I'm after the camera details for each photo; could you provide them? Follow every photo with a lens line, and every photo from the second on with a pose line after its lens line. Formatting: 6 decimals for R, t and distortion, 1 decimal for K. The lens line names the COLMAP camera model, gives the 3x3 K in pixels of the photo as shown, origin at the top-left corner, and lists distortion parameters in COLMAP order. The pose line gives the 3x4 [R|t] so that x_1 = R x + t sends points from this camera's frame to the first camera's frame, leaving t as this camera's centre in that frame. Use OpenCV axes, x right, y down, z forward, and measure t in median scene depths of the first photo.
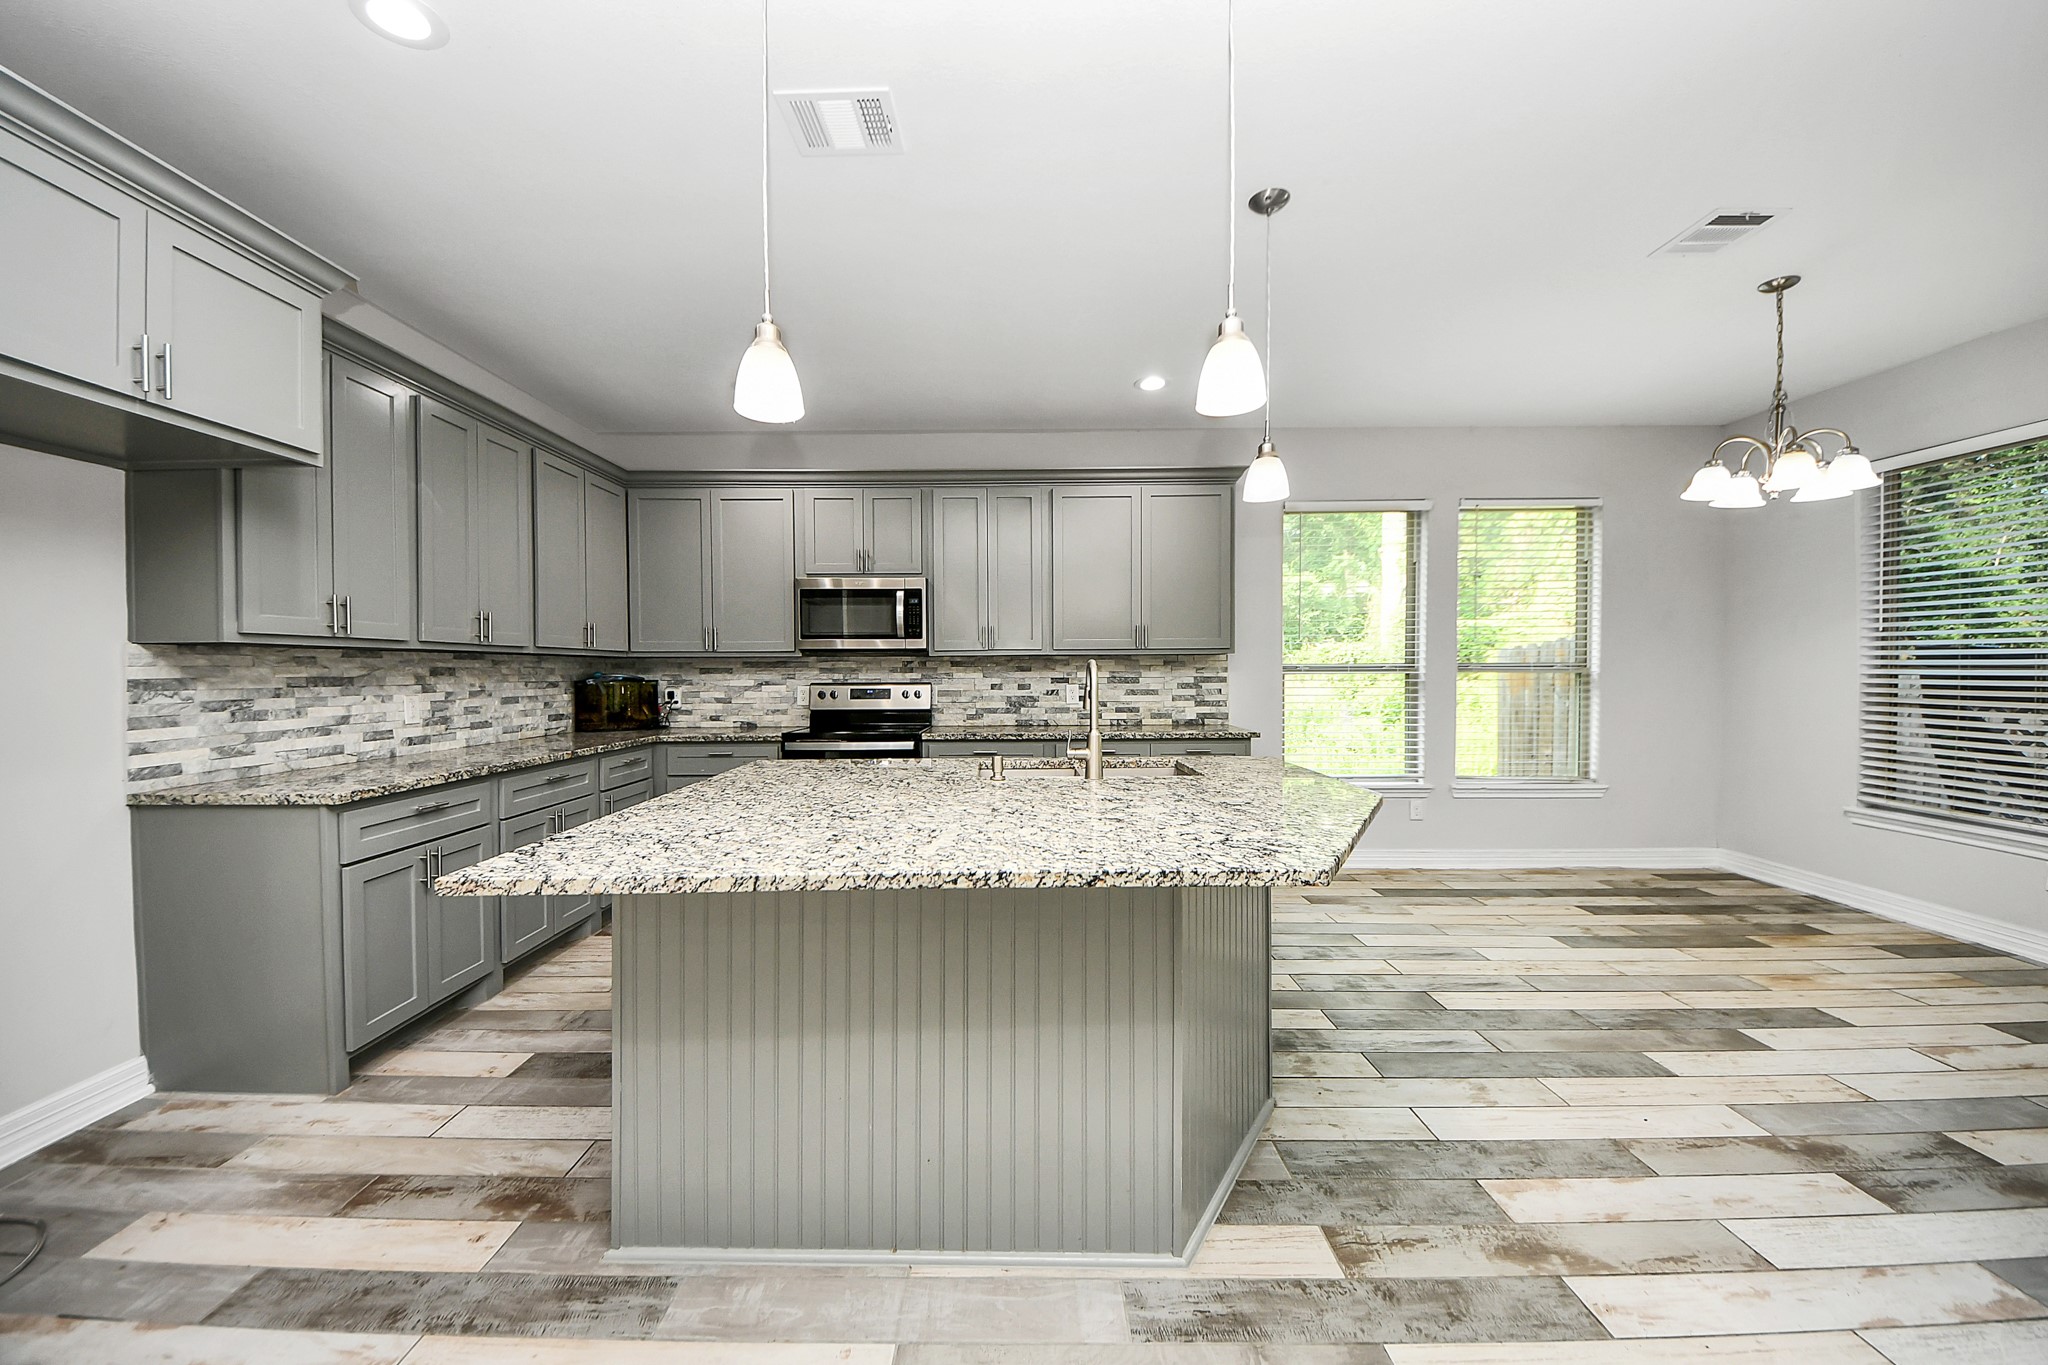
lens RADIAL K [[755.2, 0, 1000.3], [0, 755.2, 681.0], [0, 0, 1]] dist [0.021054, -0.015780]
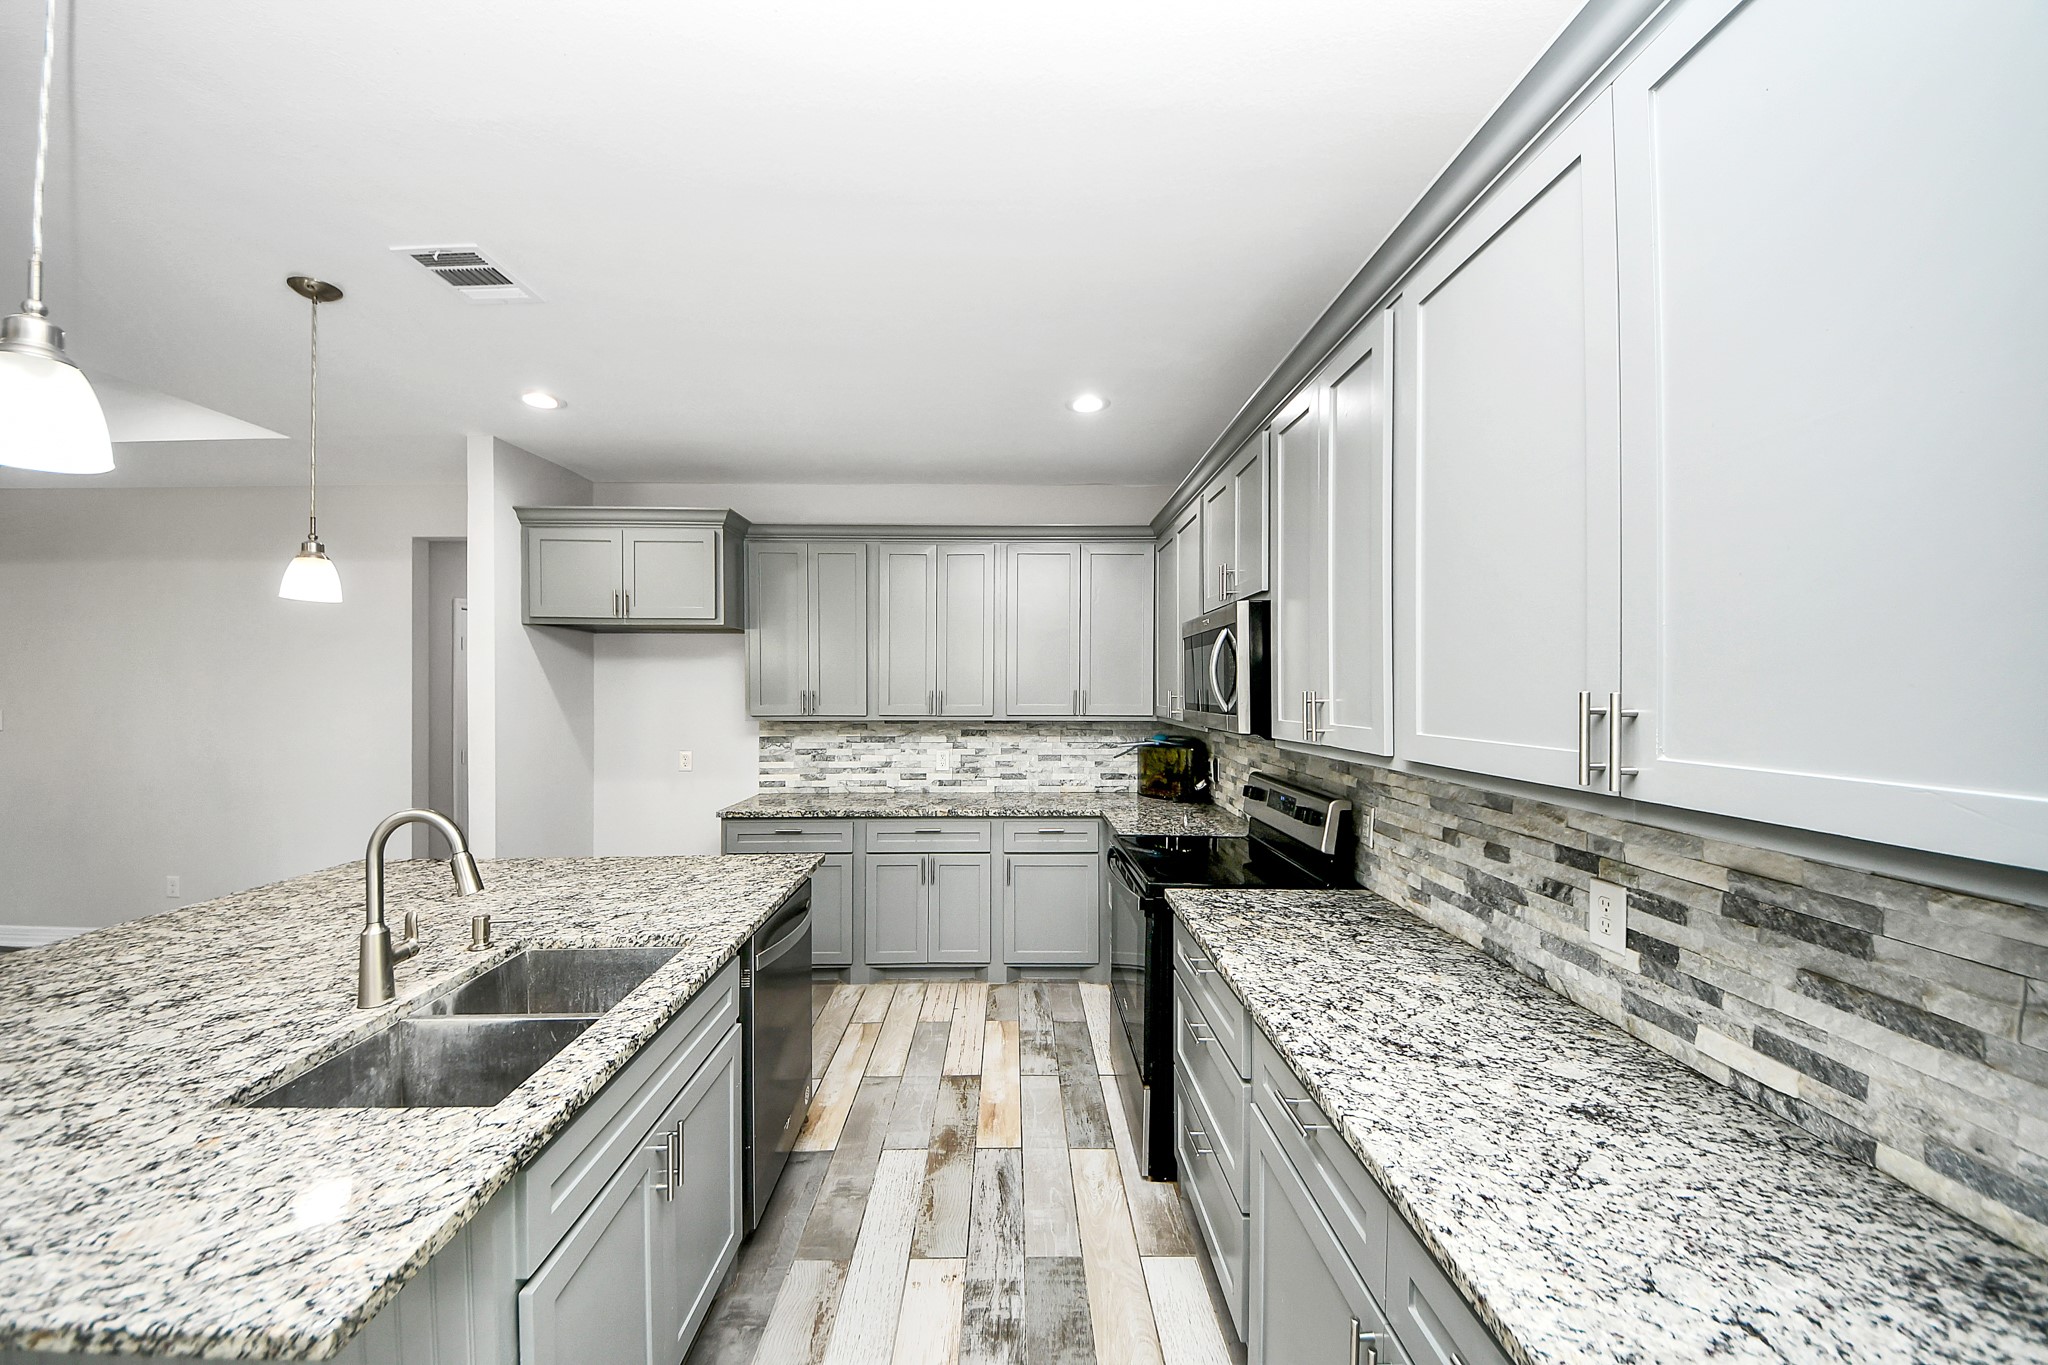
lens RADIAL K [[718.2, 0, 1013.6], [0, 718.2, 688.7], [0, 0, 1]] dist [0.035094, -0.022517]
pose [[0.023843, 0.002999, -0.999711, 0.400521], [-0.013664, 0.999903, 0.002674, -0.073180], [0.999622, 0.013596, 0.023882, 0.820817]]
